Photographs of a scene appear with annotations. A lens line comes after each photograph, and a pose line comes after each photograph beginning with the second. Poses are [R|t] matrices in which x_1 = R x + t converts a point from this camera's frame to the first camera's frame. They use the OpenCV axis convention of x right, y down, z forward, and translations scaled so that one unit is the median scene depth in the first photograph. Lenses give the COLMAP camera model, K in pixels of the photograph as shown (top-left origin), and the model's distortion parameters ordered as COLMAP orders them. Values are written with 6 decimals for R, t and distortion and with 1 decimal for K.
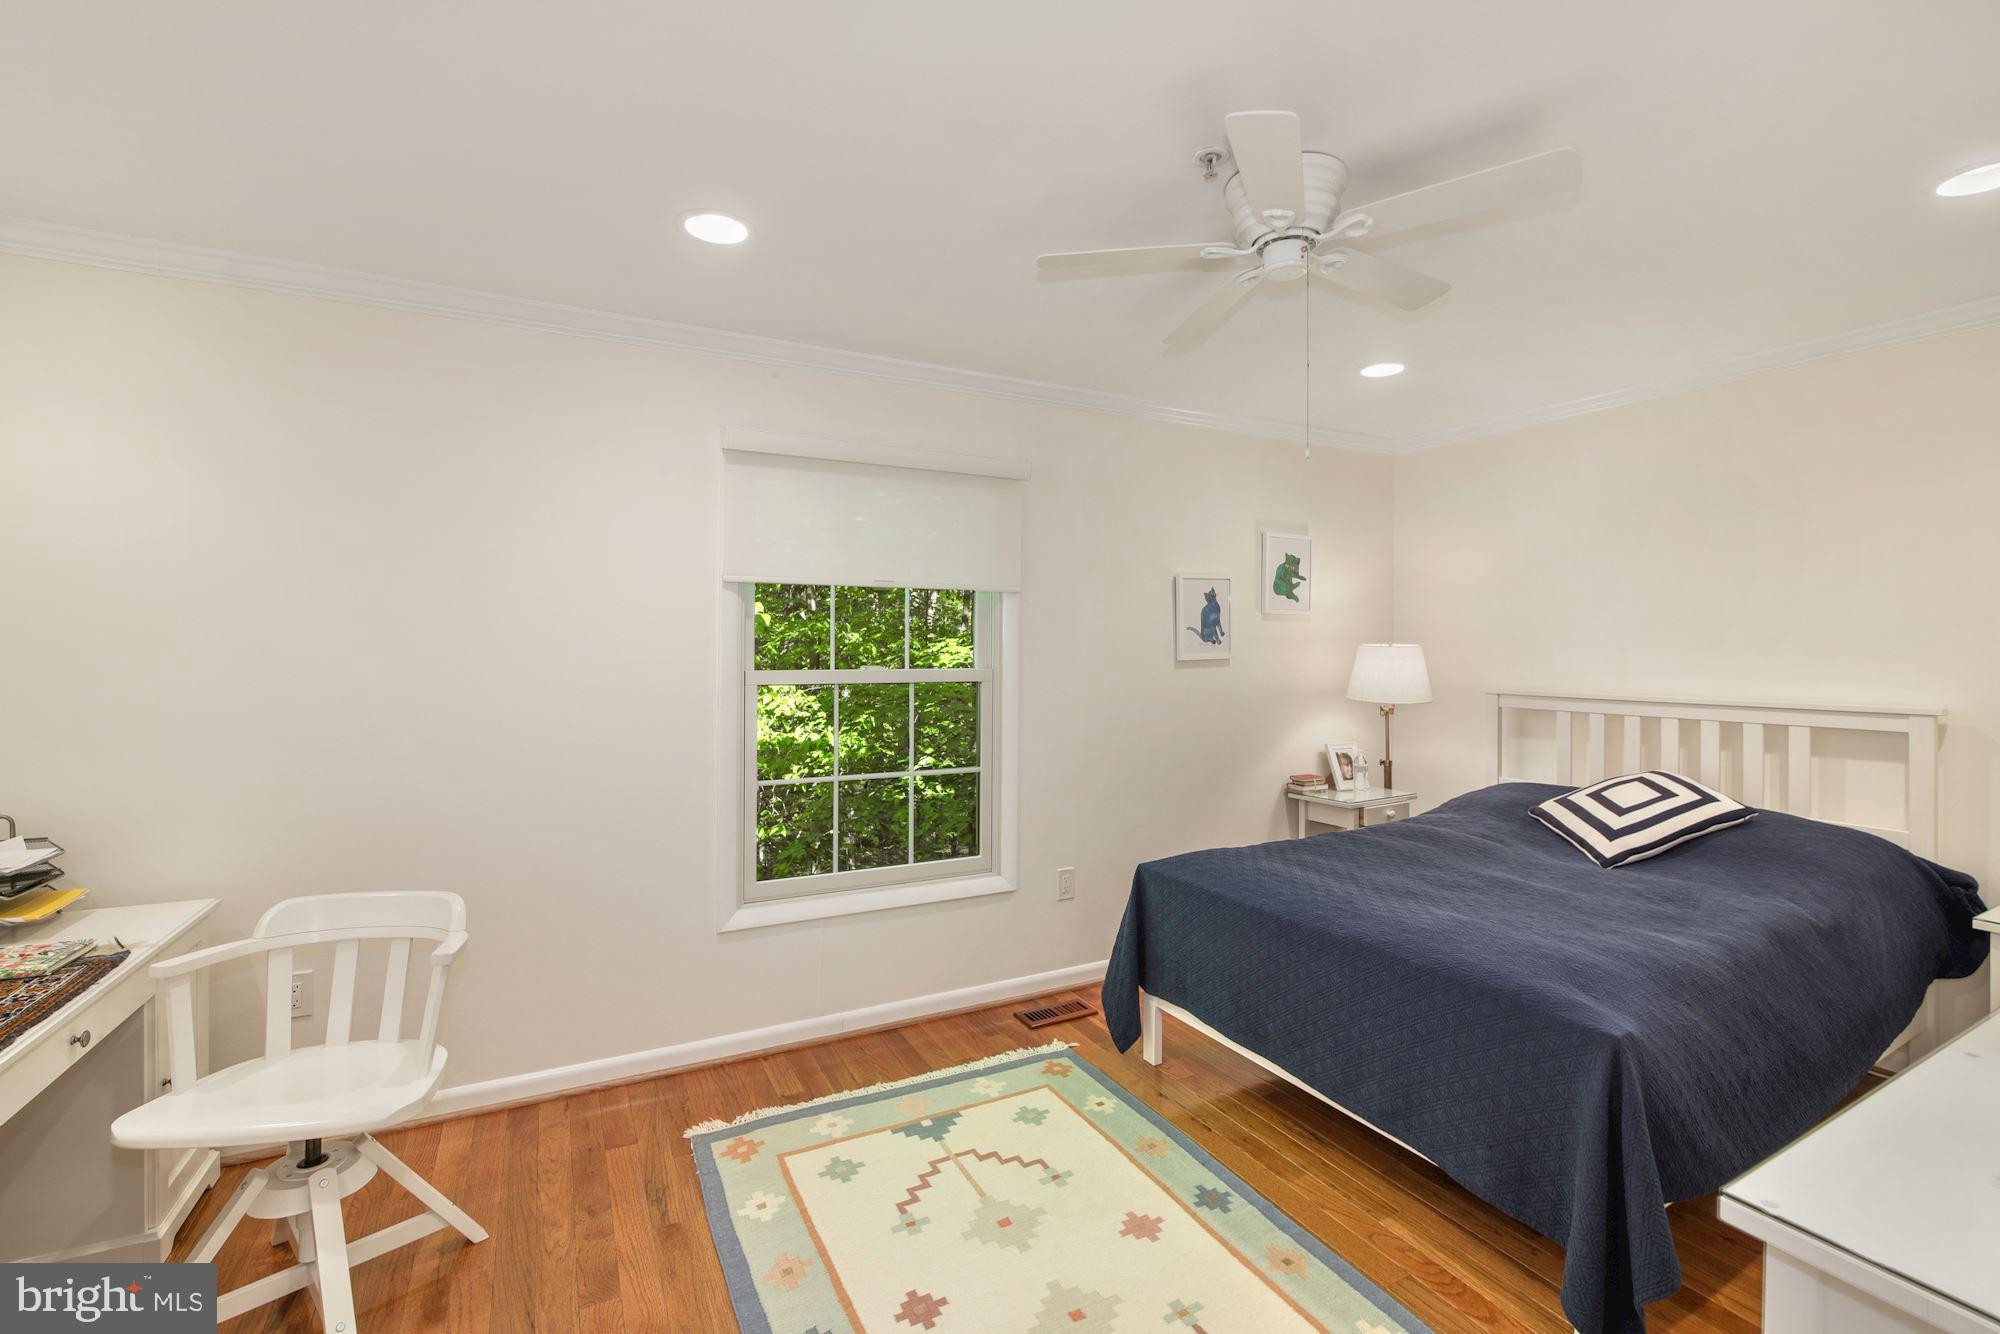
lens RADIAL K [[857.5, 0, 1002.8], [0, 857.5, 649.7], [0, 0, 1]] dist [-0.016597, 0.001977]
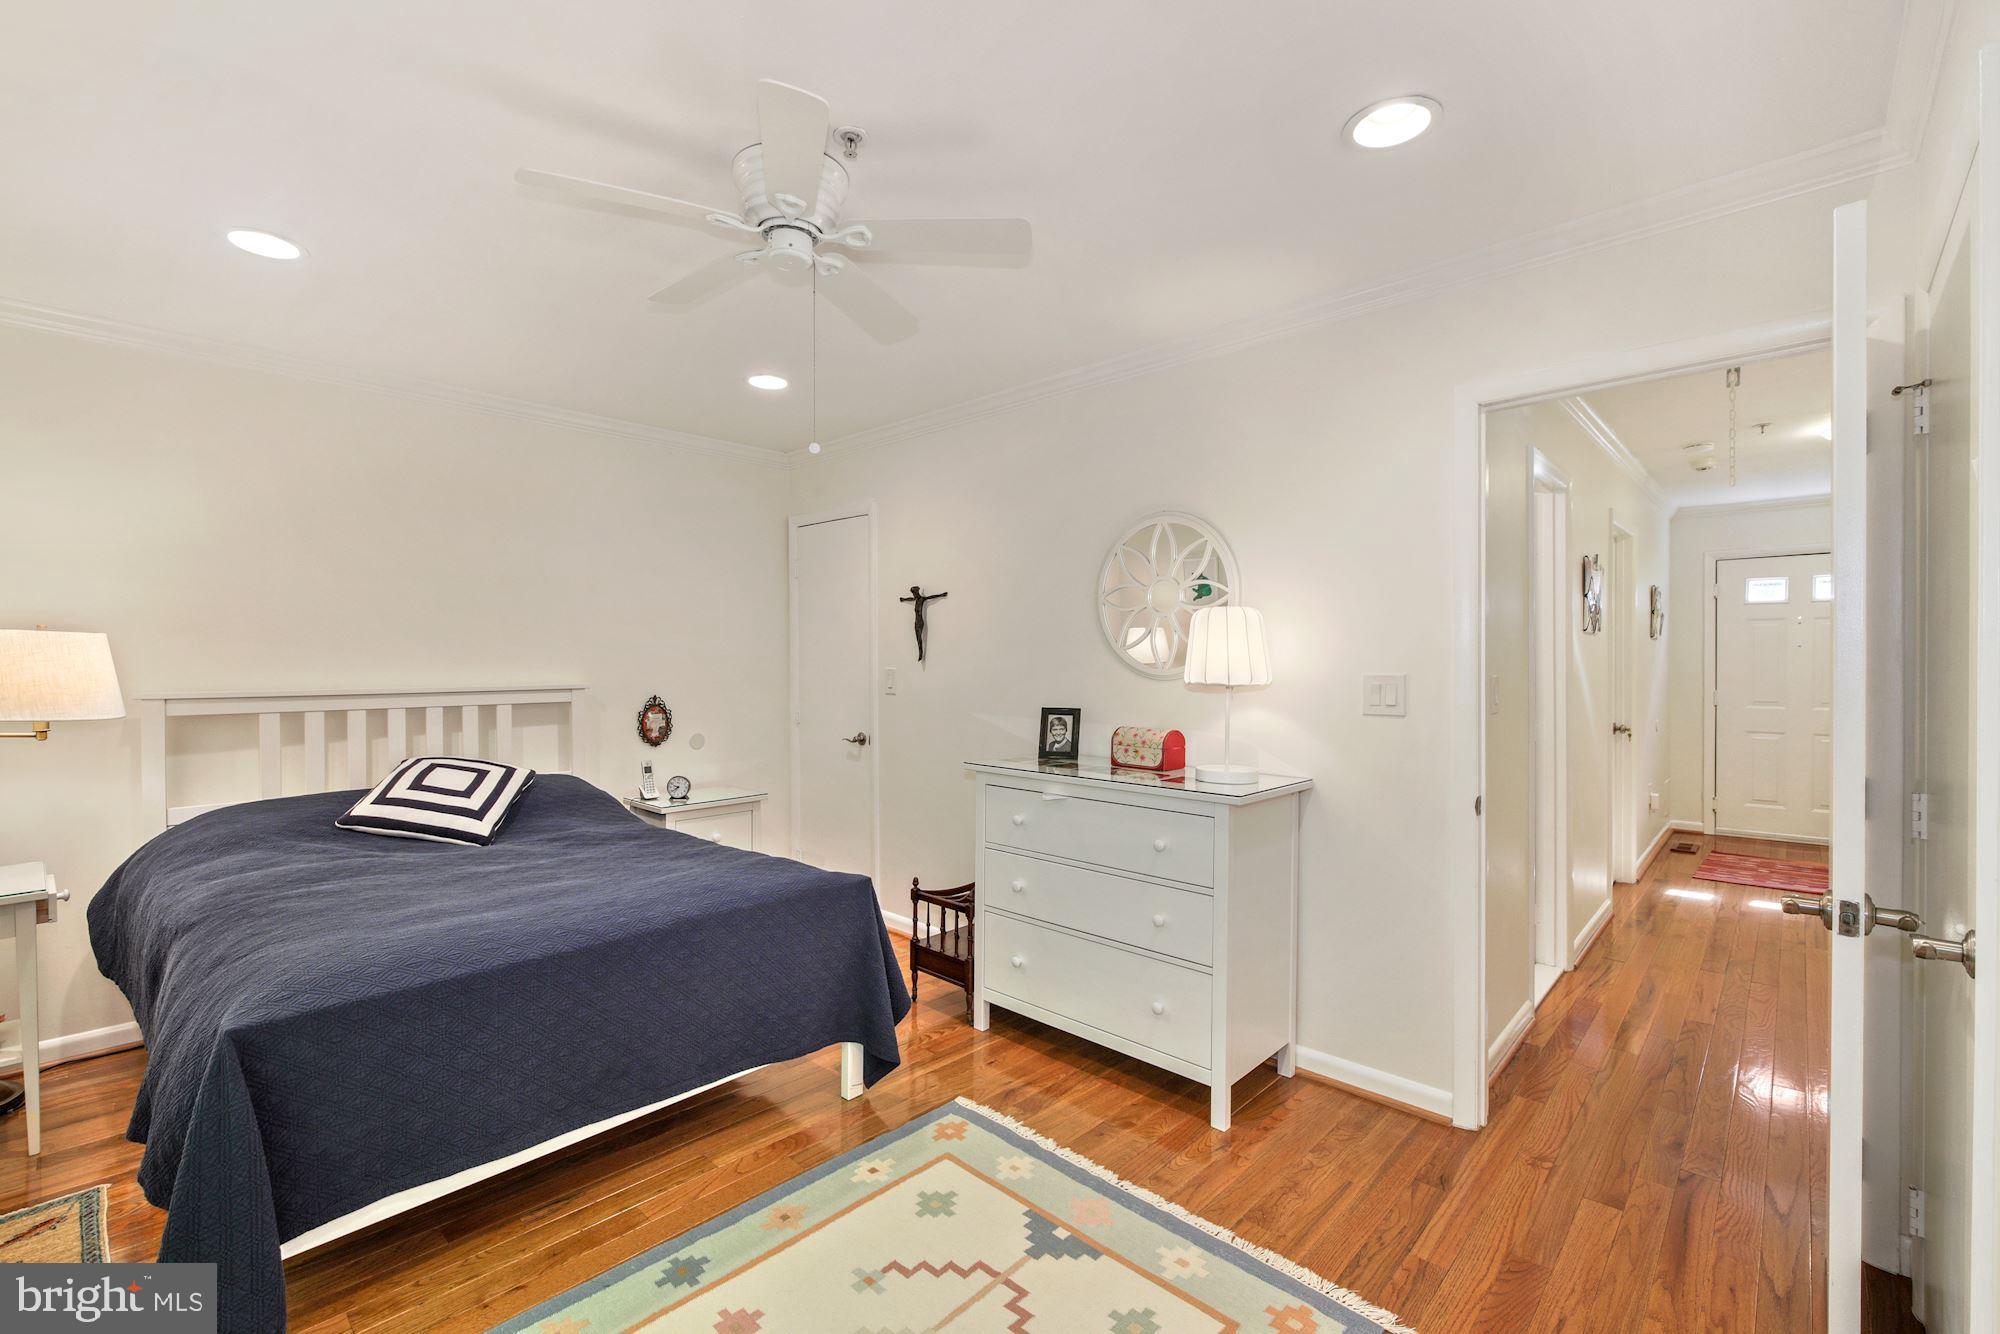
lens RADIAL K [[857.5, 0, 993.5], [0, 857.5, 662.8], [0, 0, 1]] dist [-0.016597, 0.001977]
pose [[-0.319814, -0.008354, 0.947443, -0.487857], [0.002920, 0.999948, 0.009803, 0.019156], [-0.947476, 0.005901, -0.319773, 0.723676]]
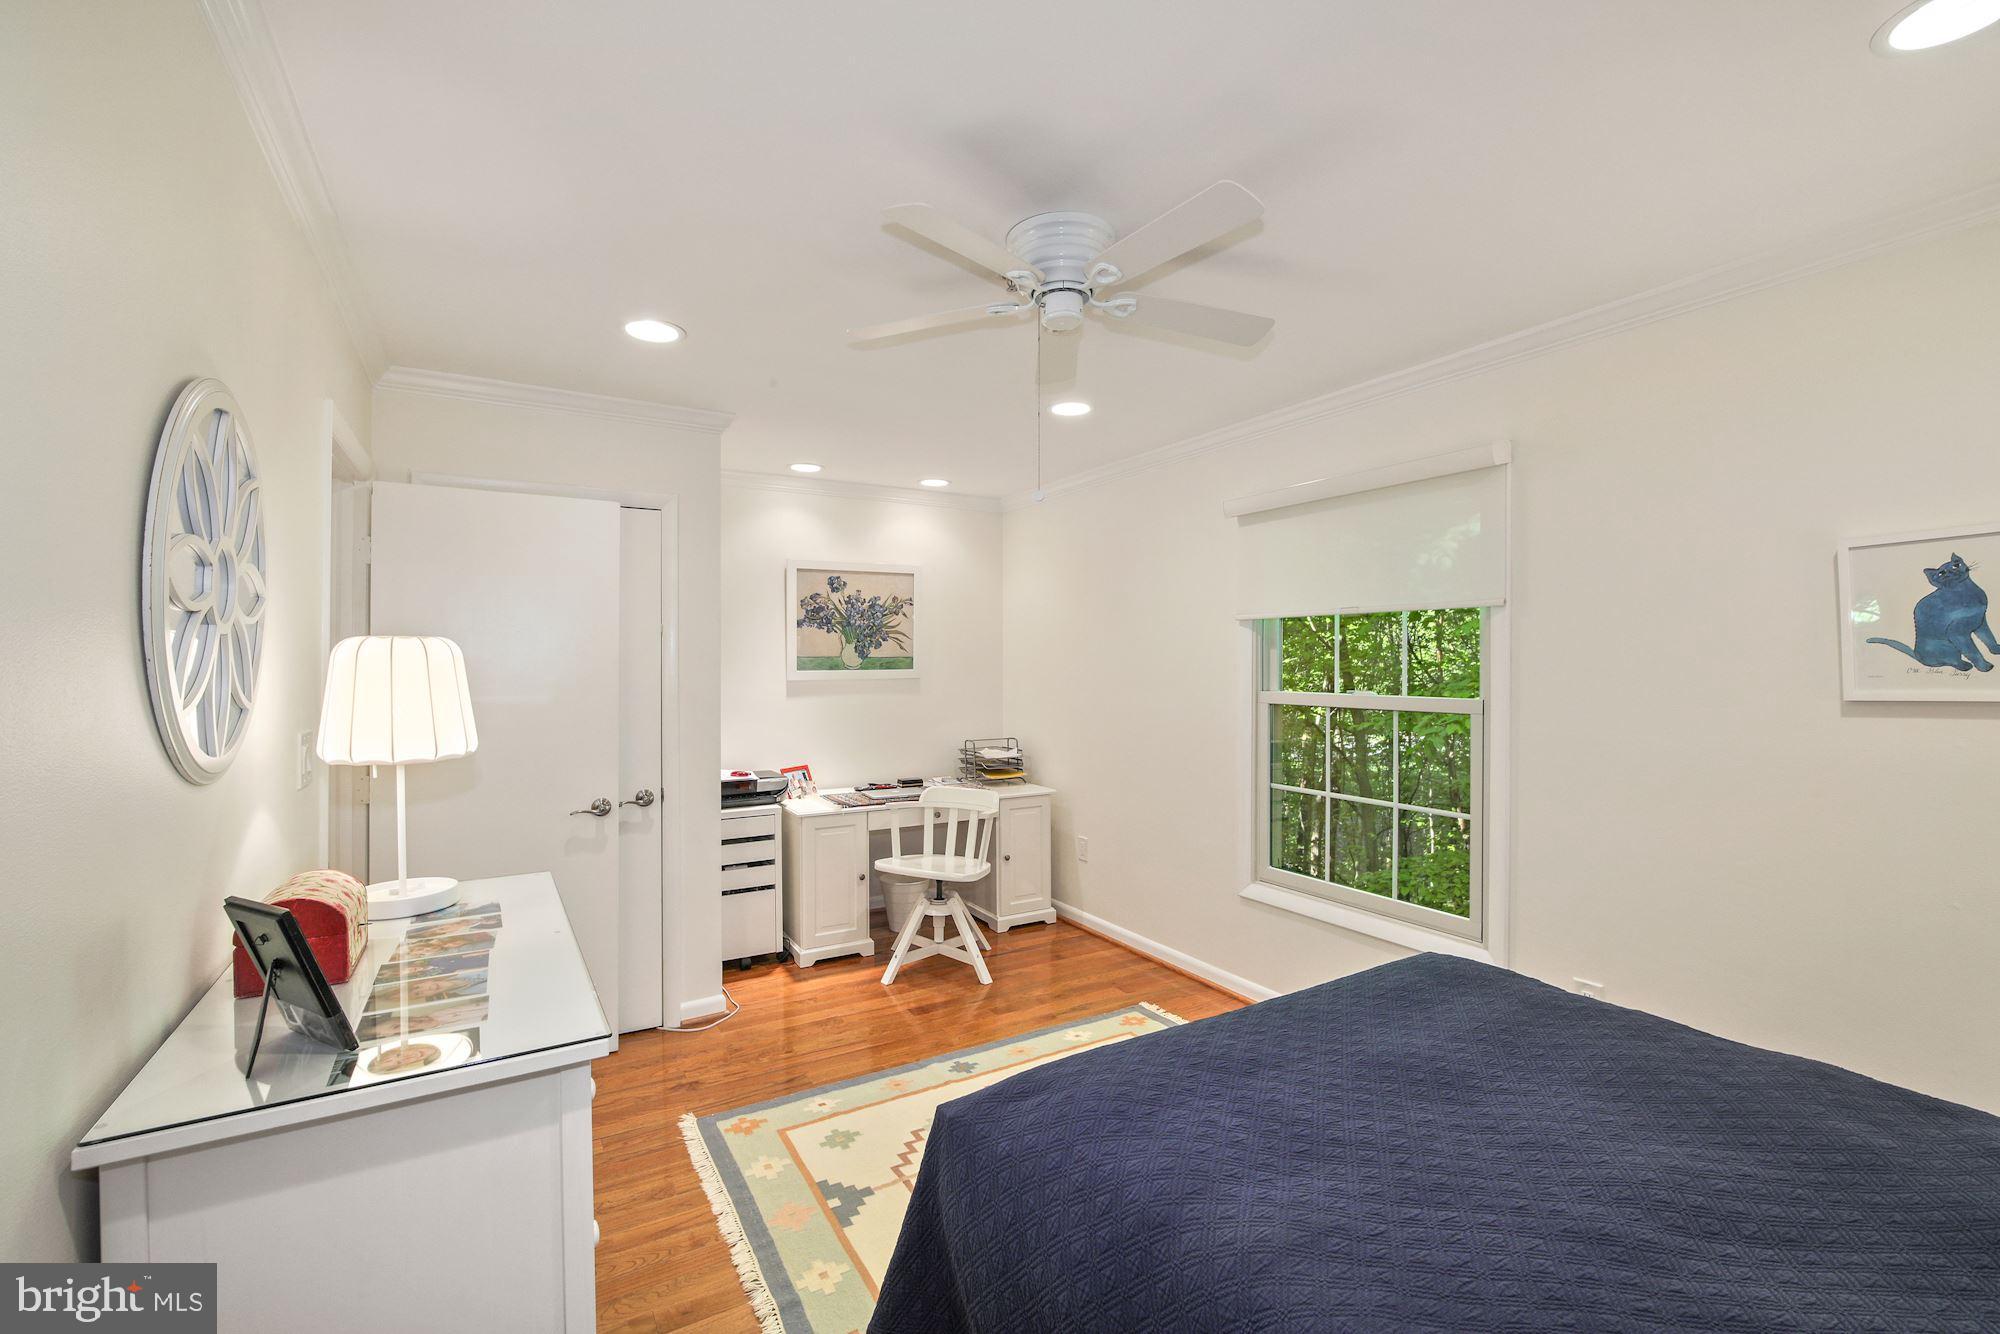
lens RADIAL K [[857.5, 0, 1002.7], [0, 857.5, 667.4], [0, 0, 1]] dist [-0.016597, 0.001977]
pose [[0.051430, 0.003570, -0.998670, 0.915858], [0.000631, 0.999993, 0.003607, -0.013904], [0.998676, -0.000816, 0.051427, 0.573711]]
